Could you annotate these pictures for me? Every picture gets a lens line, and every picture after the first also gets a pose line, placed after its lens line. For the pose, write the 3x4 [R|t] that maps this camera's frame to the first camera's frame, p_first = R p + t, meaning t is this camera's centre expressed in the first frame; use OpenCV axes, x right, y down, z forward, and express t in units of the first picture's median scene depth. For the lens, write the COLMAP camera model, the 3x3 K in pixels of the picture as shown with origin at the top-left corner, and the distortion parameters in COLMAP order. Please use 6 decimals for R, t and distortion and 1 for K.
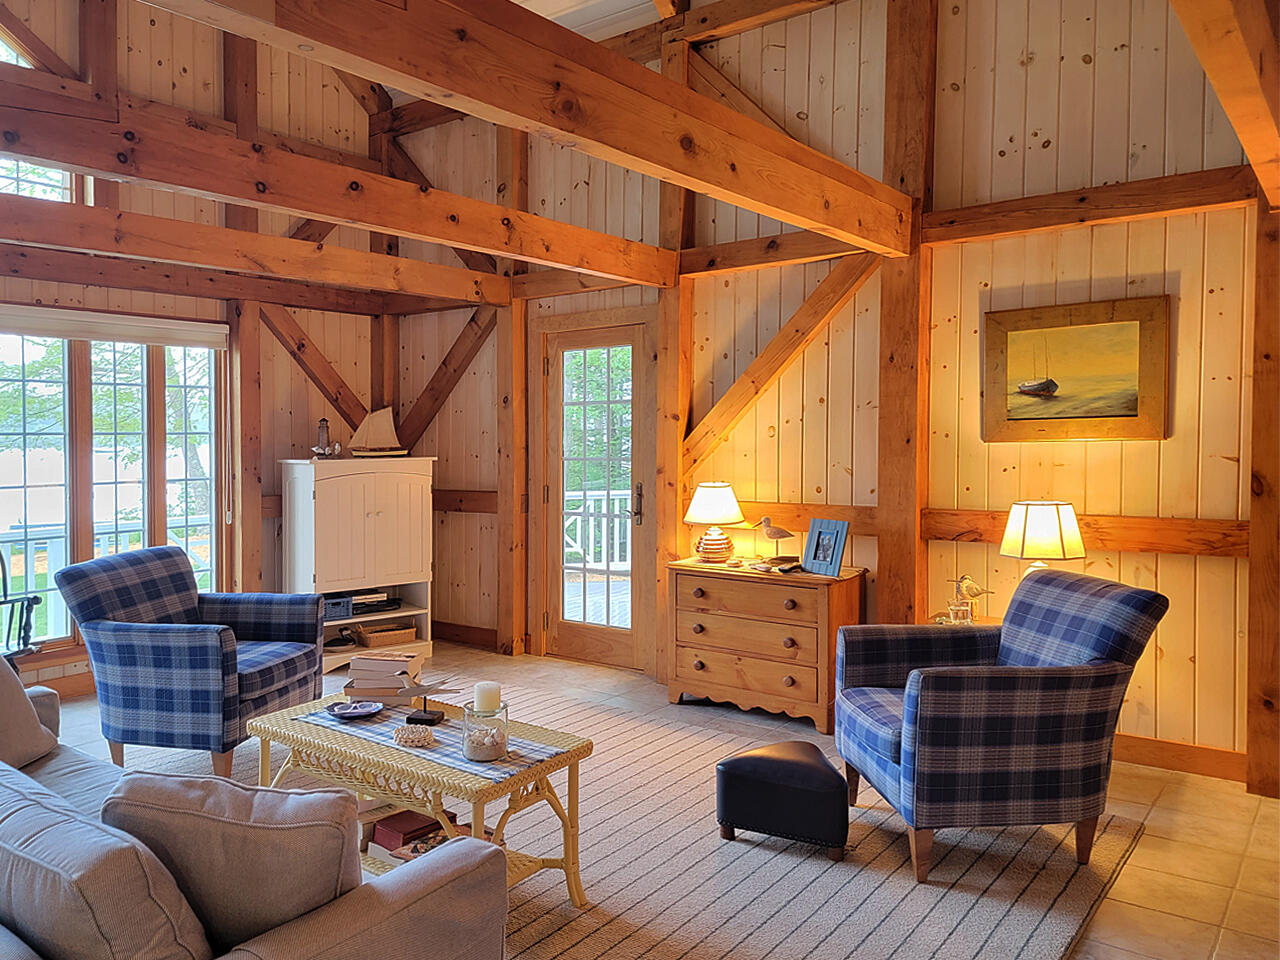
lens RADIAL K [[949.4, 0, 639.3], [0, 949.4, 553.9], [0, 0, 1]] dist [0.082526, -0.043174]
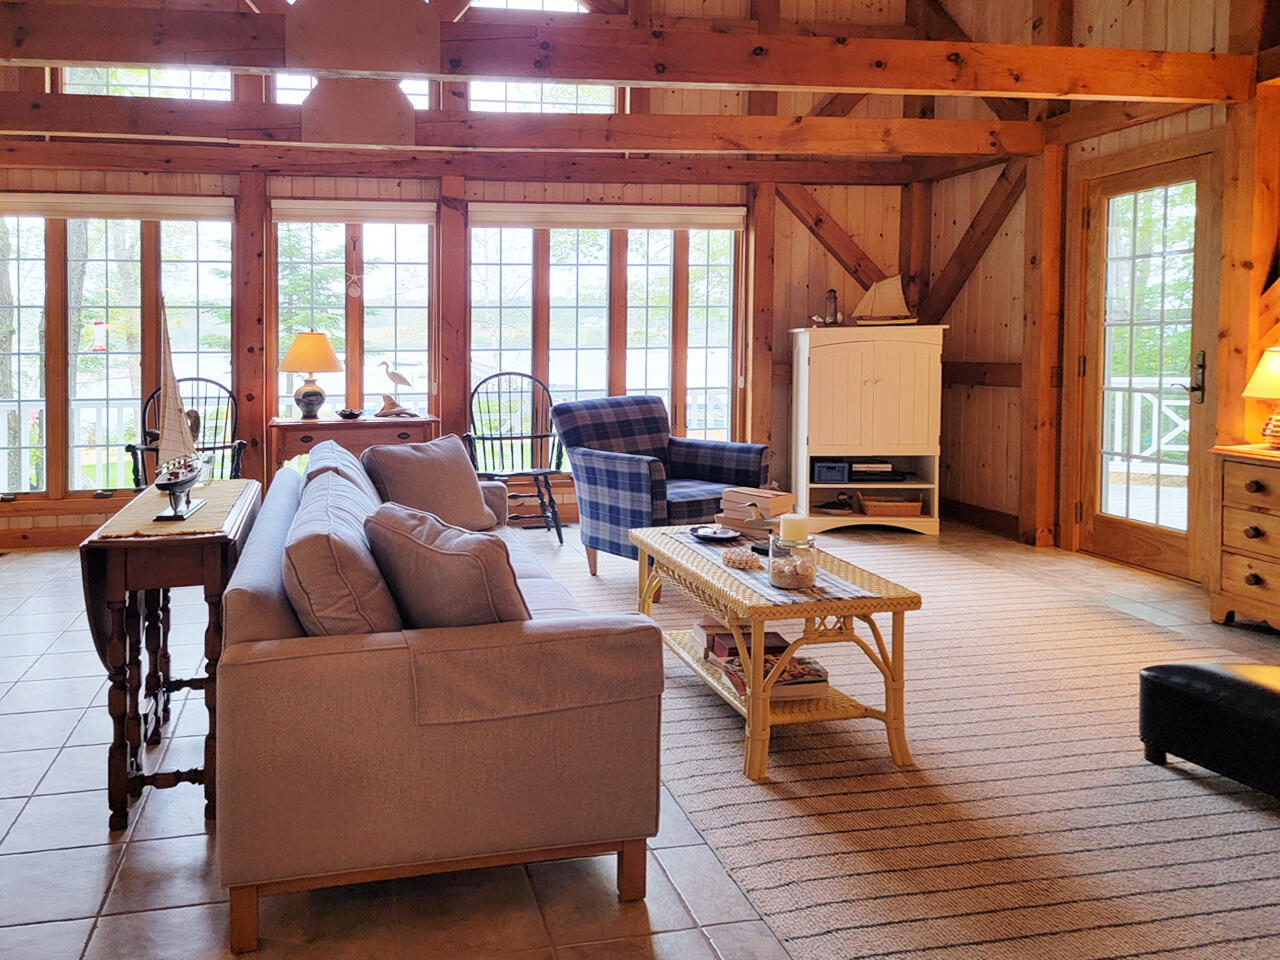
lens RADIAL K [[985.0, 0, 652.9], [0, 985.0, 478.1], [0, 0, 1]] dist [0.081501, -0.072256]
pose [[0.776656, 0.070500, -0.625968, 0.200566], [-0.061029, 0.997464, 0.036619, 0.034735], [0.626962, 0.009762, 0.778989, 0.039125]]
